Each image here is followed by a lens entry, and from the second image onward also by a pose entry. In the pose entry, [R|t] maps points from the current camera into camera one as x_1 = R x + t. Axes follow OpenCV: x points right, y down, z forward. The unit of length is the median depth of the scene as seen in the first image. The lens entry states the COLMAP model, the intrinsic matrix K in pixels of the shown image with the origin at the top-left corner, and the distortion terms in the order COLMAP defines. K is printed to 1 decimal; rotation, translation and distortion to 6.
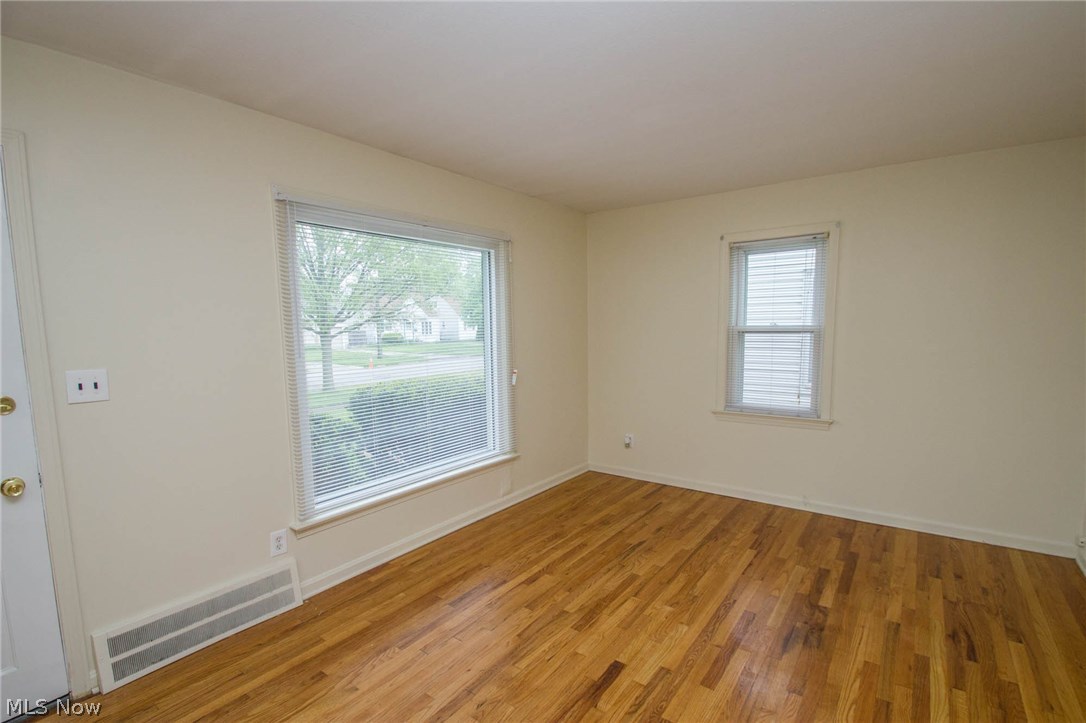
lens RADIAL K [[505.6, 0, 552.0], [0, 505.6, 383.0], [0, 0, 1]] dist [0.017666, -0.019898]
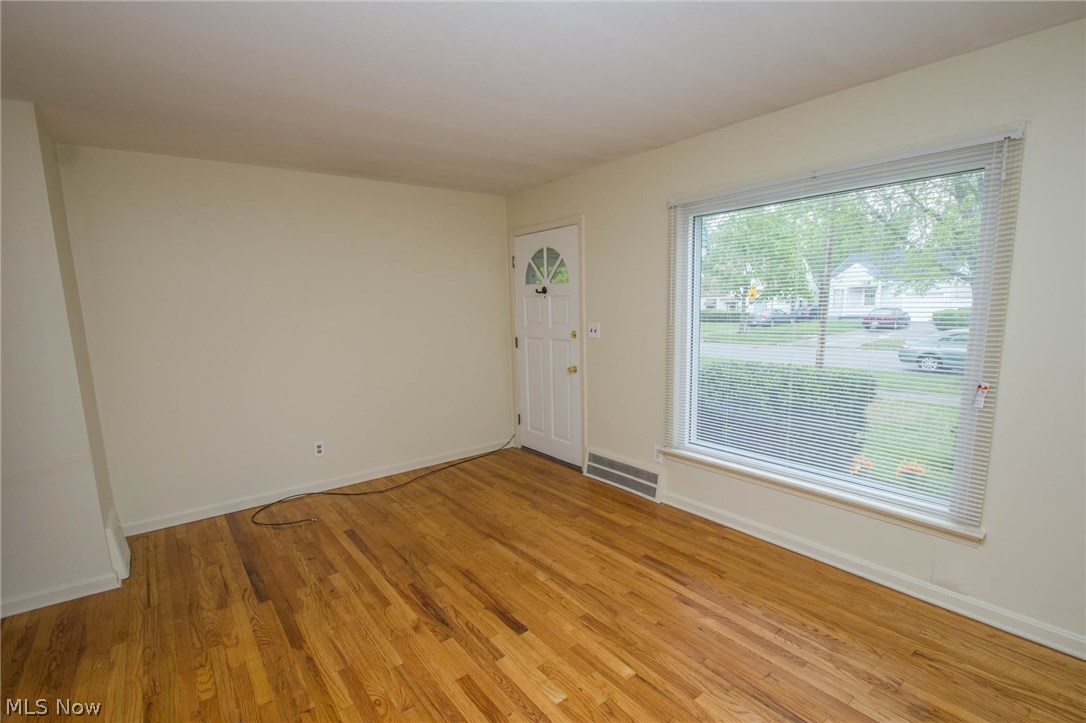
lens RADIAL K [[505.6, 0, 552.0], [0, 505.6, 383.0], [0, 0, 1]] dist [0.017666, -0.019898]
pose [[-0.271017, 0.175690, -0.946405, 0.749584], [-0.081339, 0.975505, 0.204384, -0.129352], [0.959132, 0.132371, -0.250088, 0.911631]]
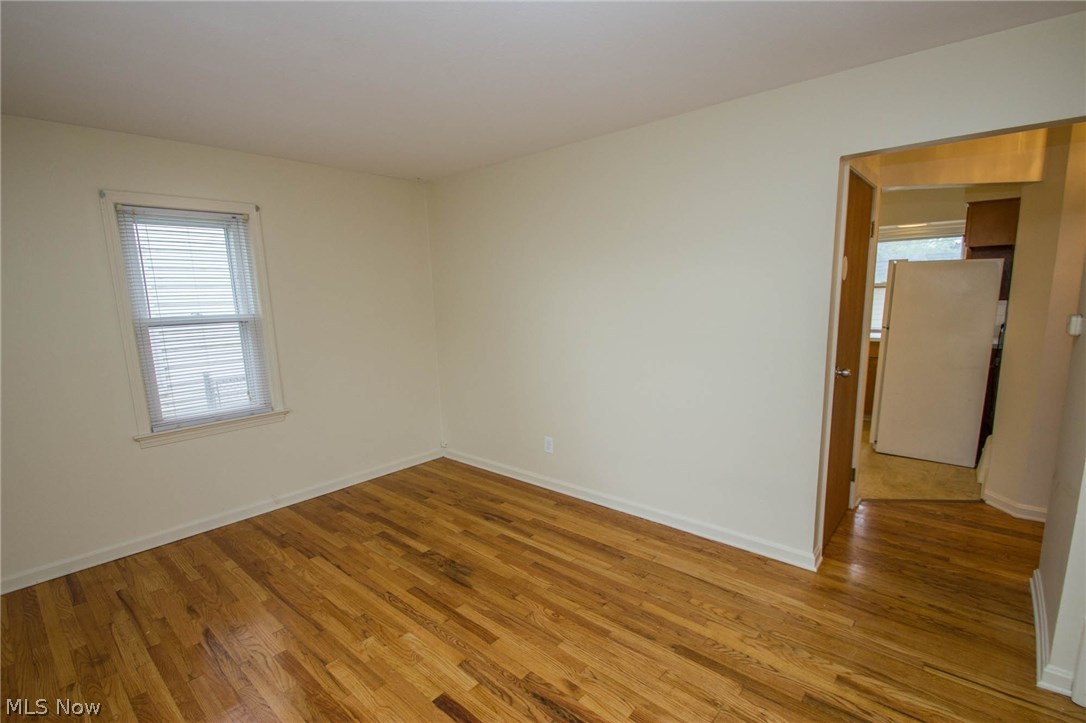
lens RADIAL K [[505.6, 0, 552.0], [0, 505.6, 383.0], [0, 0, 1]] dist [0.017666, -0.019898]
pose [[0.086215, -0.162797, 0.982886, -0.458564], [0.137843, 0.979020, 0.150066, -0.067280], [-0.986695, 0.122546, 0.106847, 0.467230]]
